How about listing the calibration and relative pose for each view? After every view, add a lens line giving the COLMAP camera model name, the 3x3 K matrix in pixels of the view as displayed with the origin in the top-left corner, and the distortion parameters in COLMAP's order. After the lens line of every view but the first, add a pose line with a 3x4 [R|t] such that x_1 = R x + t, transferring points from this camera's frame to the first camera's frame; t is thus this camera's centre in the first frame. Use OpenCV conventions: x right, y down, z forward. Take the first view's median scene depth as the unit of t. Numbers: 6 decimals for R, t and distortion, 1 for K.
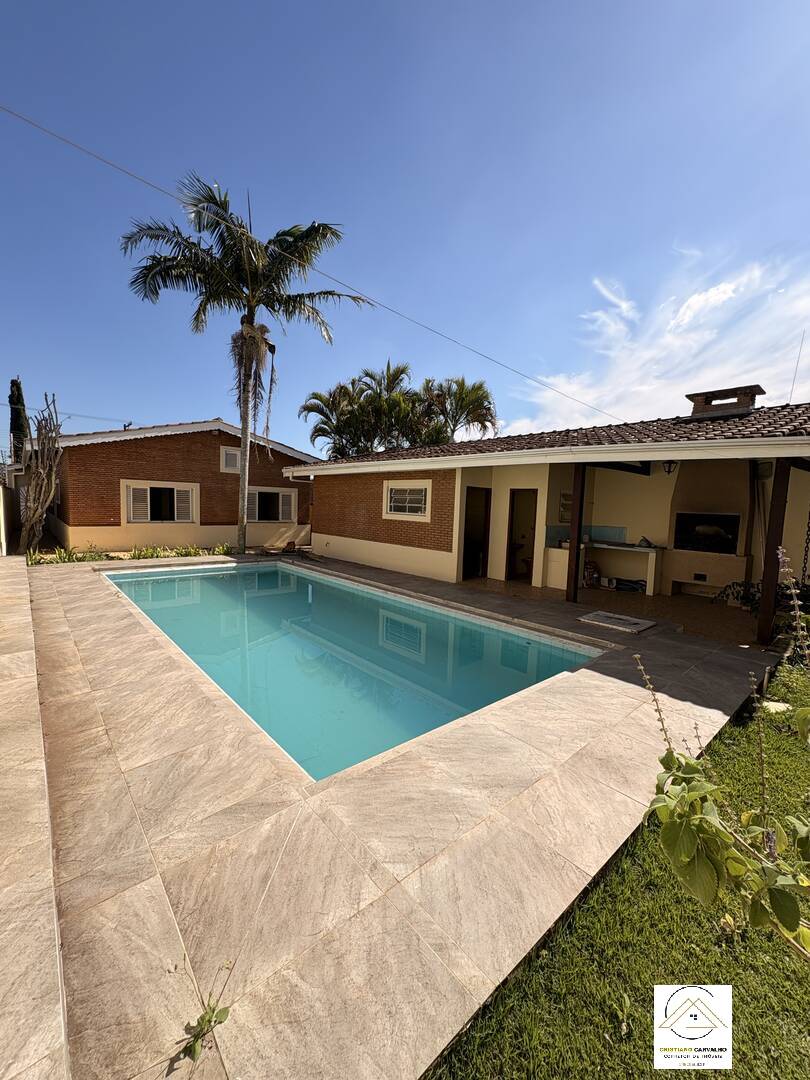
lens RADIAL K [[429.2, 0, 405.7], [0, 429.2, 539.8], [0, 0, 1]] dist [0.000228, 0.000260]
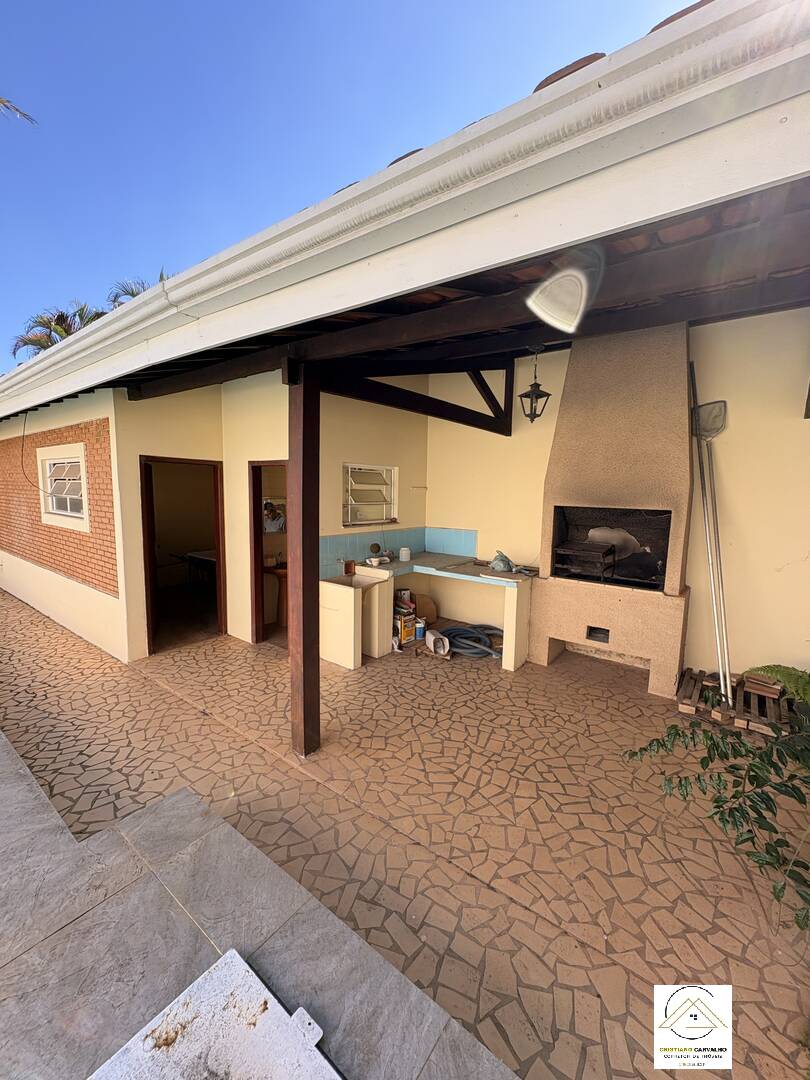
lens RADIAL K [[429.2, 0, 405.7], [0, 429.2, 539.8], [0, 0, 1]] dist [0.000228, 0.000260]
pose [[0.979793, -0.040208, 0.195931, 0.320946], [0.032177, 0.998513, 0.044002, -0.045142], [-0.197409, -0.036808, 0.979630, 0.480117]]
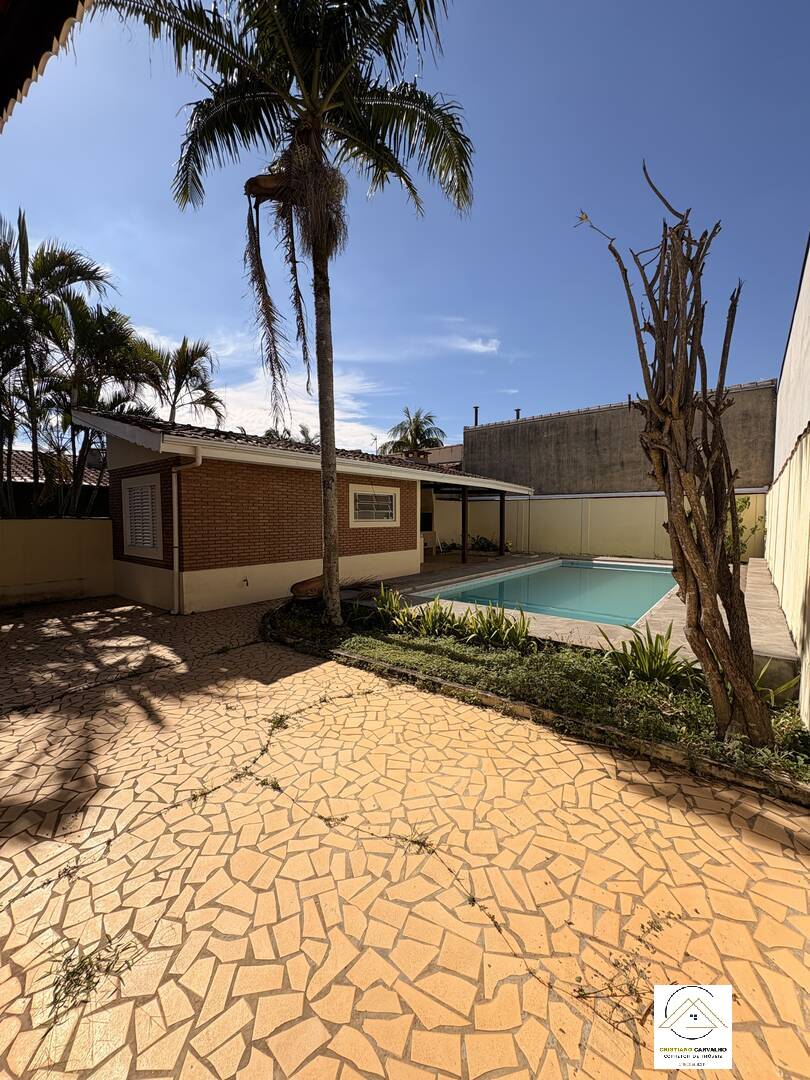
lens RADIAL K [[429.2, 0, 405.7], [0, 429.2, 539.8], [0, 0, 1]] dist [0.000228, 0.000260]
pose [[-0.170257, -0.085877, 0.981650, -1.085164], [0.074821, 0.992193, 0.099776, -0.121226], [-0.982555, 0.090436, -0.162503, 1.218981]]
